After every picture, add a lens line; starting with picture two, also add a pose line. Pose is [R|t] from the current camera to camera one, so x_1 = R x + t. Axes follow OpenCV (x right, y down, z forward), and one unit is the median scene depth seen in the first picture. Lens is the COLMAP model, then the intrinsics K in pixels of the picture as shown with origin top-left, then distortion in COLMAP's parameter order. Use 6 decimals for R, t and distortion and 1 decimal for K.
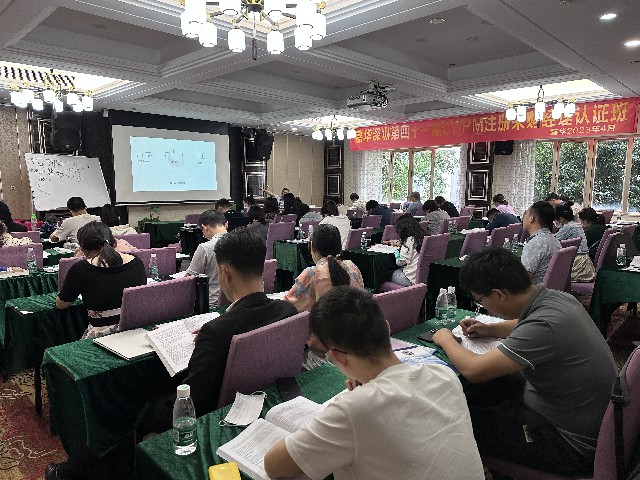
lens RADIAL K [[434.8, 0, 320.0], [0, 434.8, 240.0], [0, 0, 1]] dist [0.075913, -0.074244]
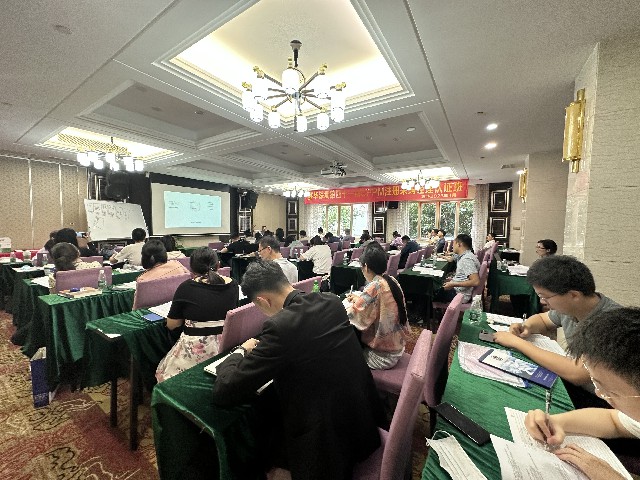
lens RADIAL K [[249.9, 0, 320.0], [0, 249.9, 240.0], [0, 0, 1]] dist [-0.000496, 0.000107]
pose [[0.980812, -0.001994, 0.194948, -0.088434], [0.015320, 0.997644, -0.066870, -0.004567], [-0.194355, 0.068573, 0.978531, 0.092601]]
